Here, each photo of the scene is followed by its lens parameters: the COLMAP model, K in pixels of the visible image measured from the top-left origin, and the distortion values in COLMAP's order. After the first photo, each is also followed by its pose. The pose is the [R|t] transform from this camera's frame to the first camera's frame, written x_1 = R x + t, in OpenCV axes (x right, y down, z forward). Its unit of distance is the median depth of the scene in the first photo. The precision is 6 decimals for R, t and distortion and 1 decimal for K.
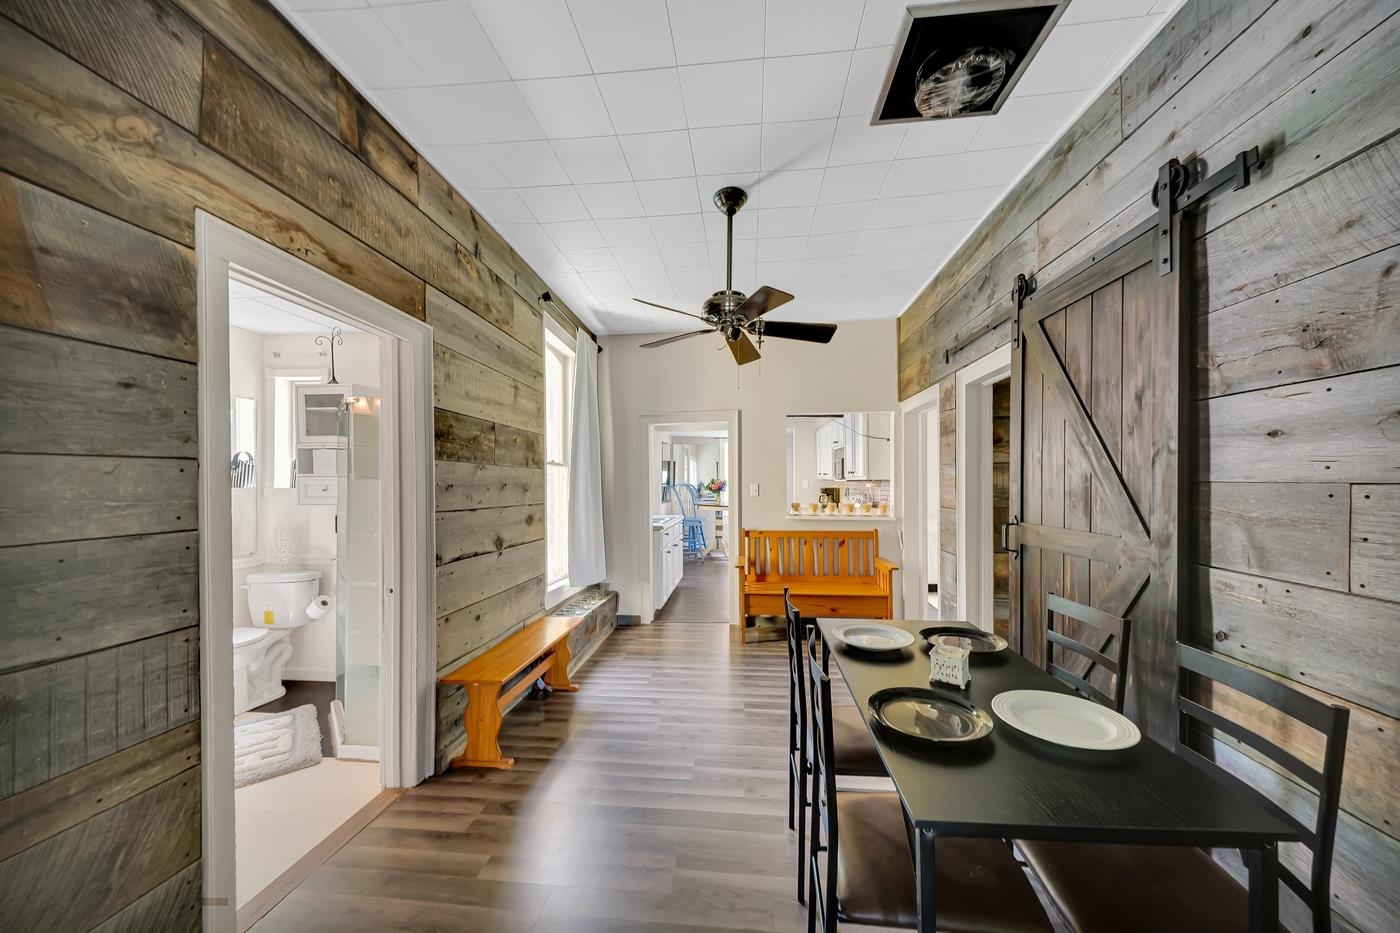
lens RADIAL K [[488.8, 0, 710.0], [0, 488.8, 484.6], [0, 0, 1]] dist [0.010864, -0.001911]
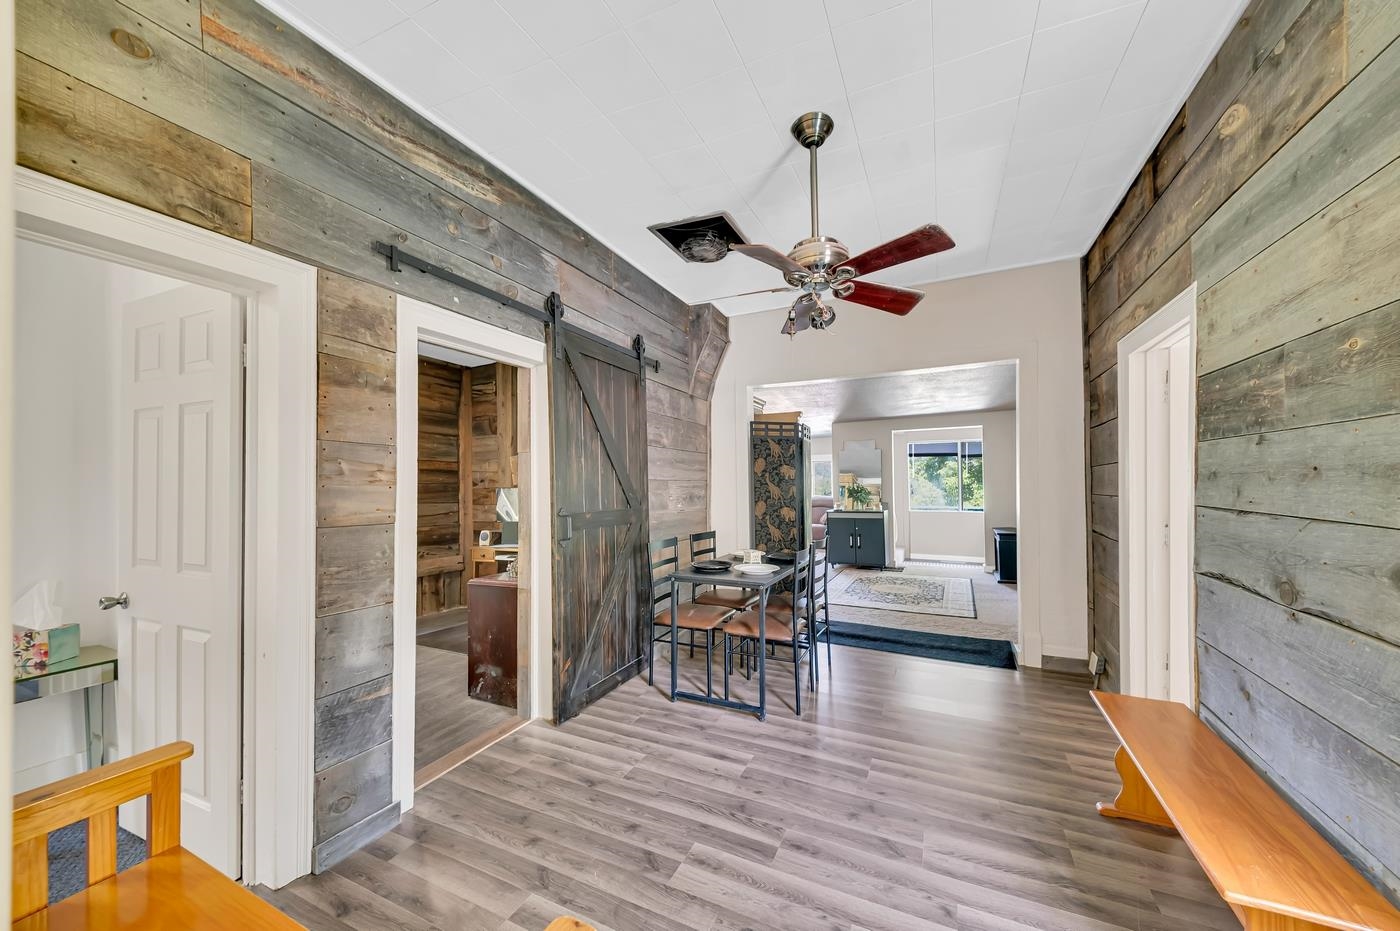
lens RADIAL K [[488.8, 0, 719.6], [0, 488.8, 485.8], [0, 0, 1]] dist [0.010864, -0.001911]
pose [[-0.939123, 0.011772, 0.343379, -0.088302], [0.014085, 0.999892, 0.004243, 0.007087], [-0.343291, 0.008821, -0.939187, 1.907438]]
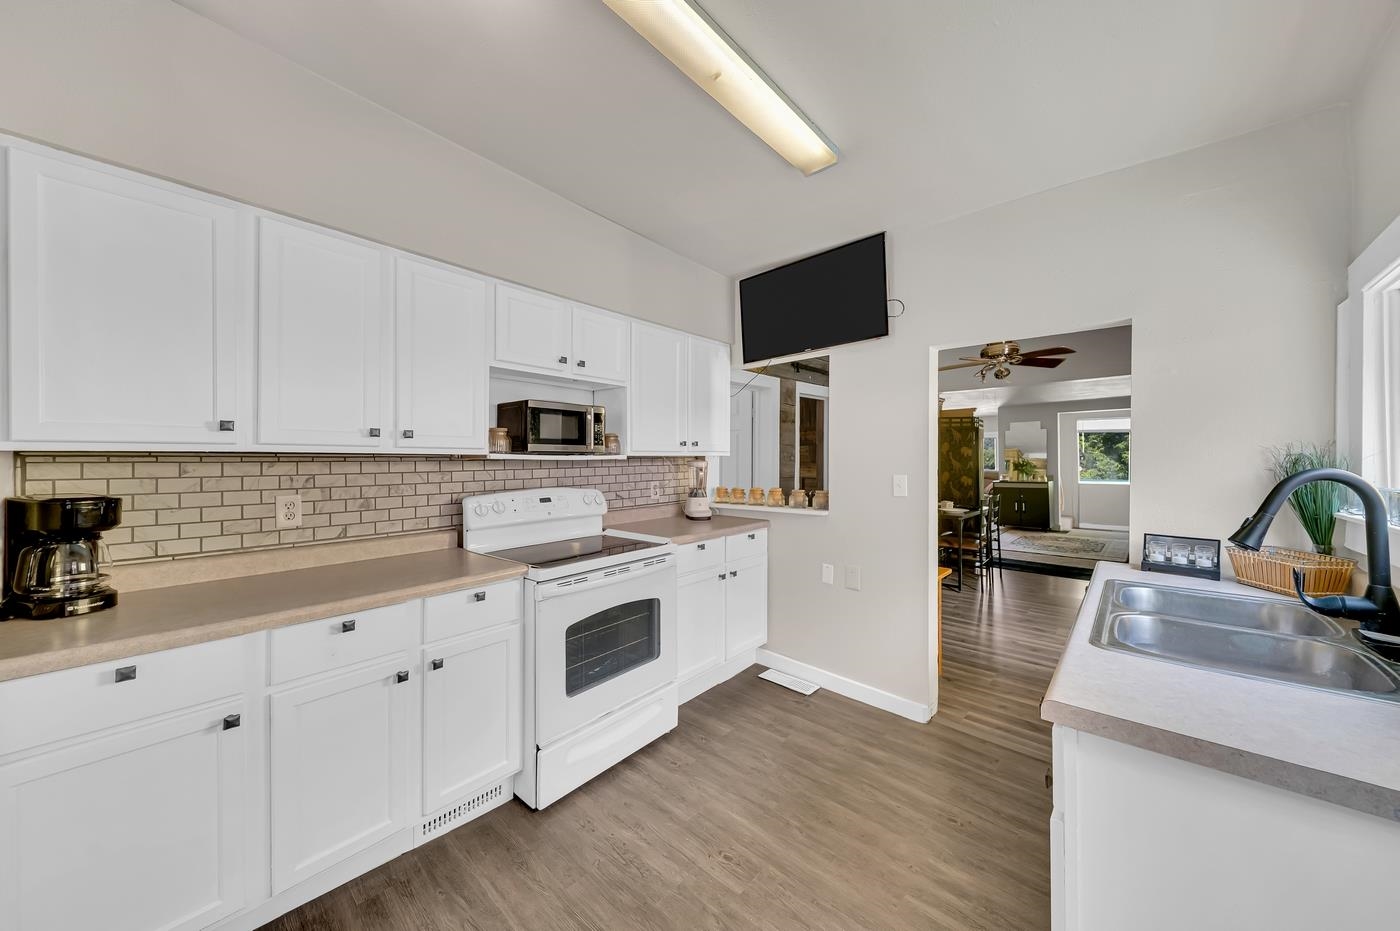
lens RADIAL K [[488.8, 0, 704.6], [0, 488.8, 464.3], [0, 0, 1]] dist [0.010864, -0.001911]
pose [[-0.796003, 0.008428, 0.605234, -0.169760], [0.017846, 0.999795, 0.009547, -0.015172], [-0.605029, 0.018401, -0.795991, 3.020945]]
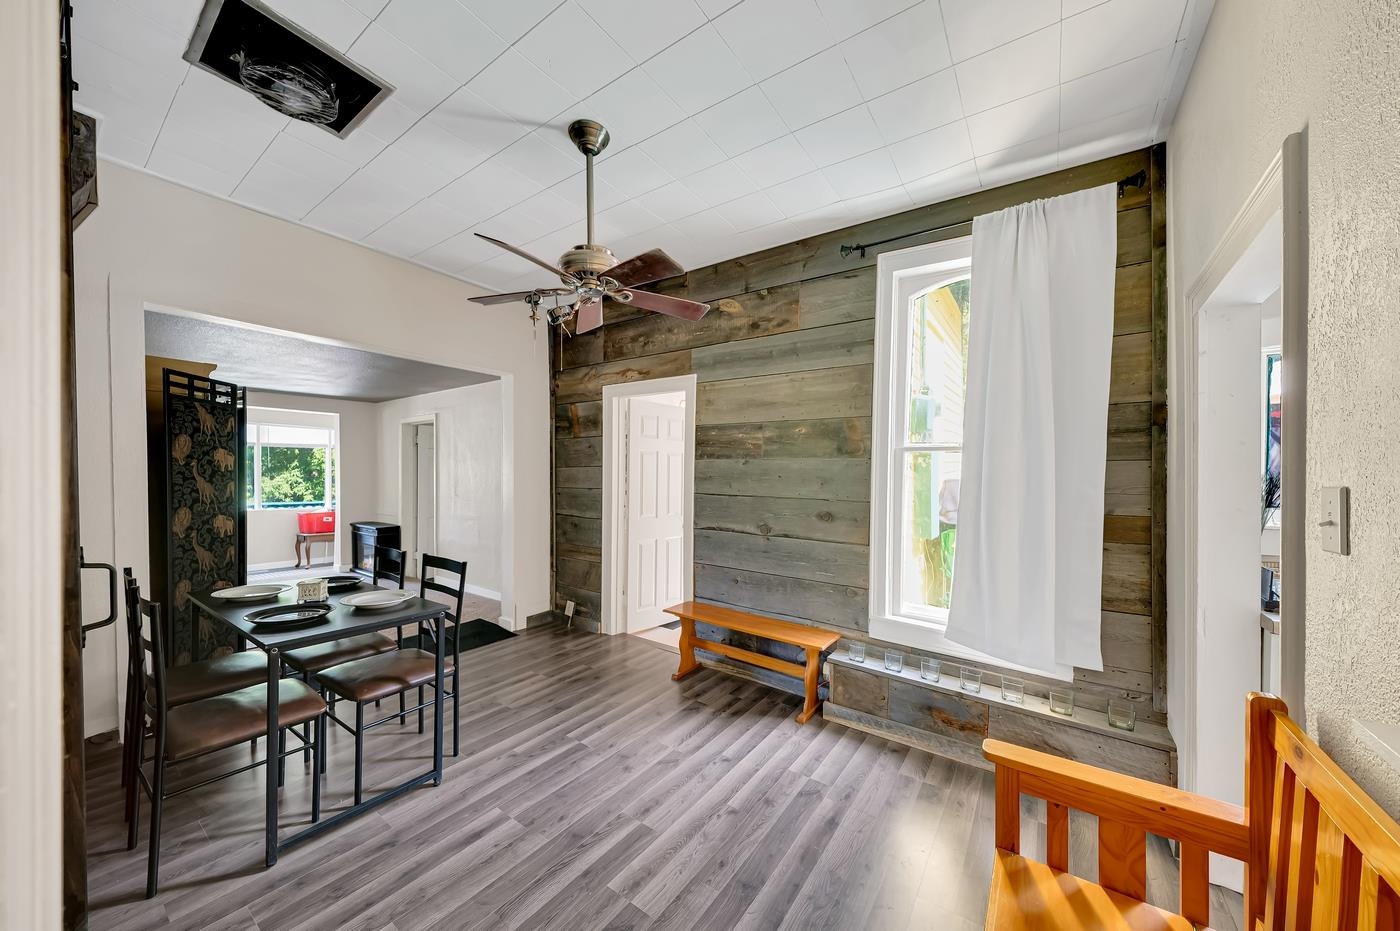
lens RADIAL K [[488.8, 0, 680.2], [0, 488.8, 482.2], [0, 0, 1]] dist [0.010864, -0.001911]
pose [[-0.534189, 0.014667, -0.845238, 0.710519], [-0.007018, 0.999738, 0.021783, -0.012539], [0.845336, 0.017568, -0.533946, 1.656671]]
